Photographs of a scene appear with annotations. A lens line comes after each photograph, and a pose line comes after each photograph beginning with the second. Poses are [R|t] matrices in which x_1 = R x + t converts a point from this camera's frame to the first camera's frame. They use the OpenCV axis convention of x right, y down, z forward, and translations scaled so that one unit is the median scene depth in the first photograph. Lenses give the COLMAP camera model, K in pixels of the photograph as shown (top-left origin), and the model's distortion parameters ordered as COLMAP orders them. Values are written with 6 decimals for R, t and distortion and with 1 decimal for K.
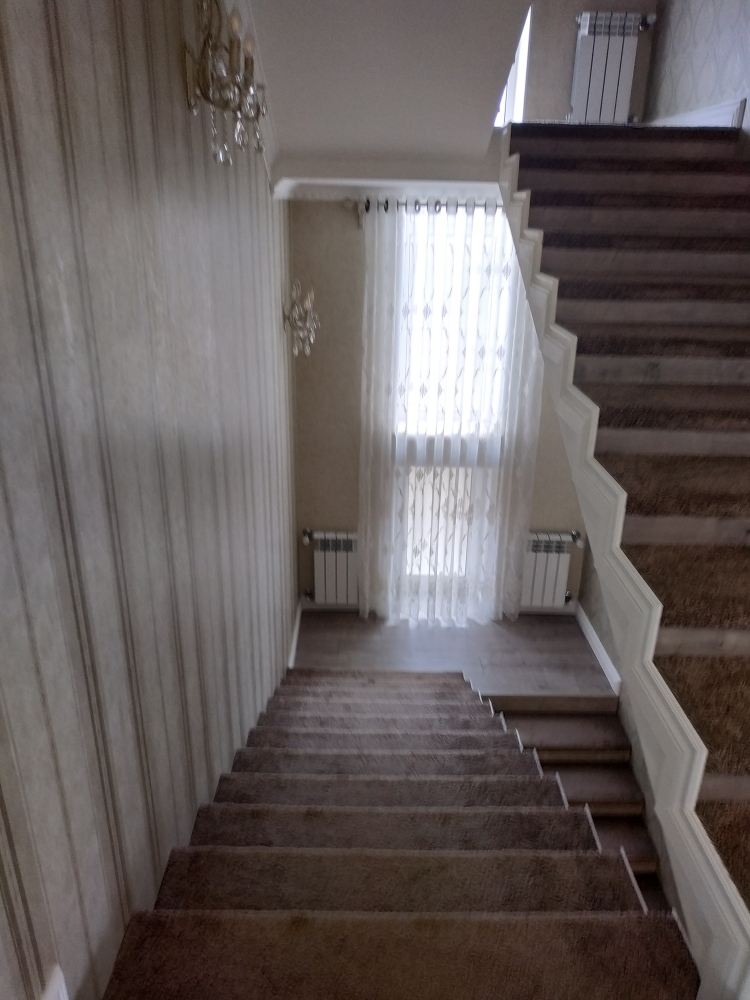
lens RADIAL K [[734.8, 0, 372.4], [0, 734.8, 496.6], [0, 0, 1]] dist [0.031952, -0.055408]
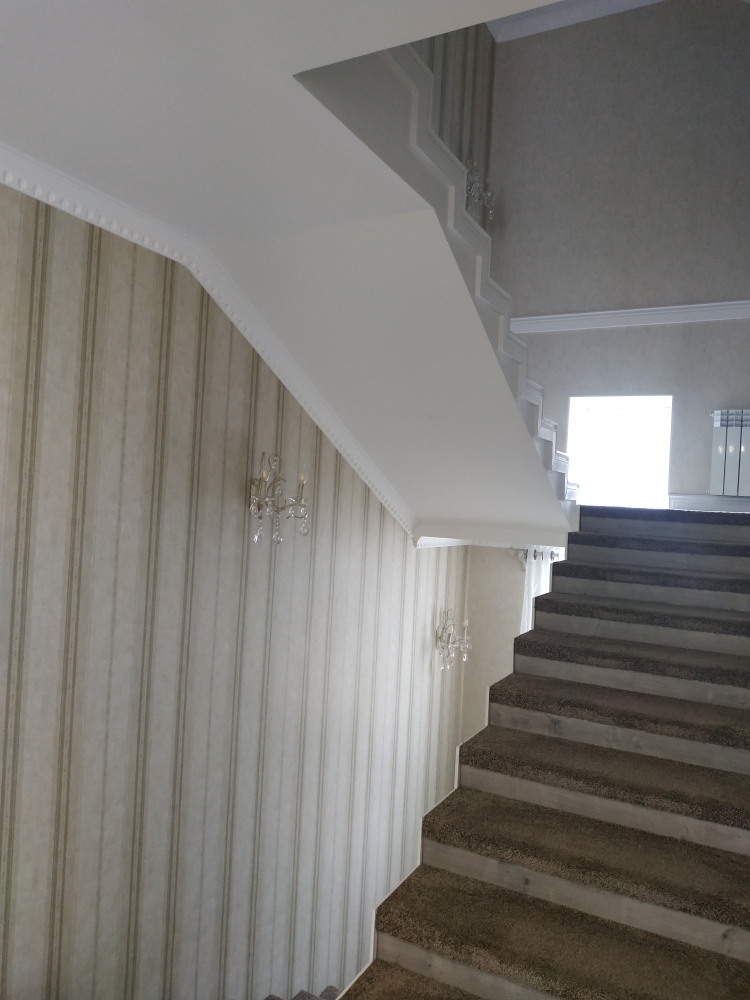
lens RADIAL K [[734.8, 0, 372.4], [0, 734.8, 496.6], [0, 0, 1]] dist [0.031952, -0.055408]
pose [[0.880259, 0.021896, -0.473988, 0.664069], [-0.208870, 0.914827, -0.345638, -0.041304], [0.426049, 0.403253, 0.809858, -0.198458]]
